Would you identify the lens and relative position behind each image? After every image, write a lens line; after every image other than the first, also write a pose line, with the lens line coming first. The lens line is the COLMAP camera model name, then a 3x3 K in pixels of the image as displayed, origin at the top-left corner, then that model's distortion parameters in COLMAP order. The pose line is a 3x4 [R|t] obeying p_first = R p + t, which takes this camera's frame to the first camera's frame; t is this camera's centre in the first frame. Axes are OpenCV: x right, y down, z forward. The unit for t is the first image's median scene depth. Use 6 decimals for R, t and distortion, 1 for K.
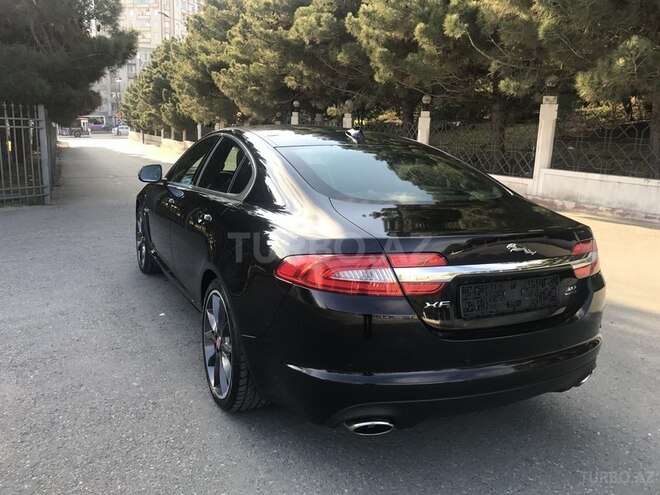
lens RADIAL K [[544.3, 0, 325.9], [0, 544.3, 249.8], [0, 0, 1]] dist [-0.003941, 0.011252]
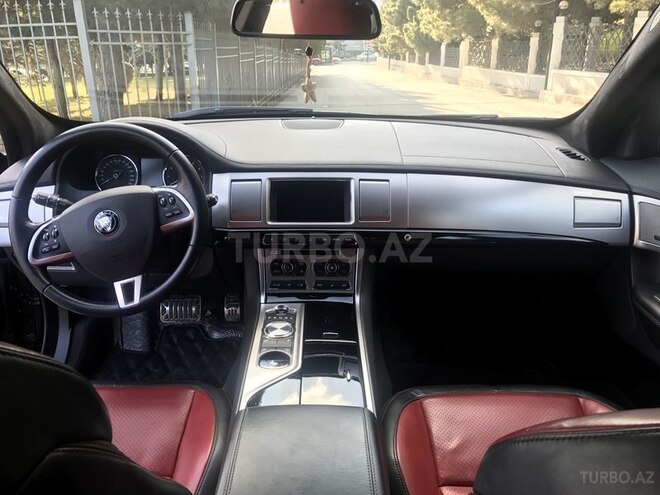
lens RADIAL K [[549.1, 0, 327.6], [0, 549.1, 237.7], [0, 0, 1]] dist [0.005462, 0.007666]
pose [[0.903912, 0.100899, -0.415647, -0.001809], [-0.056791, 0.991486, 0.117180, -0.042184], [0.423931, -0.082316, 0.901946, 0.269773]]
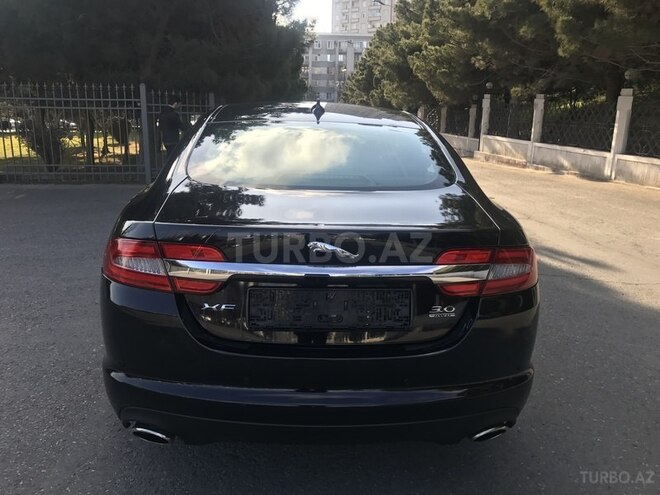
lens RADIAL K [[544.3, 0, 325.9], [0, 544.3, 249.8], [0, 0, 1]] dist [-0.003941, 0.011252]
pose [[0.922353, 0.081160, -0.377728, 0.099233], [-0.072054, 0.996669, 0.038202, -0.004592], [0.379570, -0.008019, 0.925128, 0.043403]]
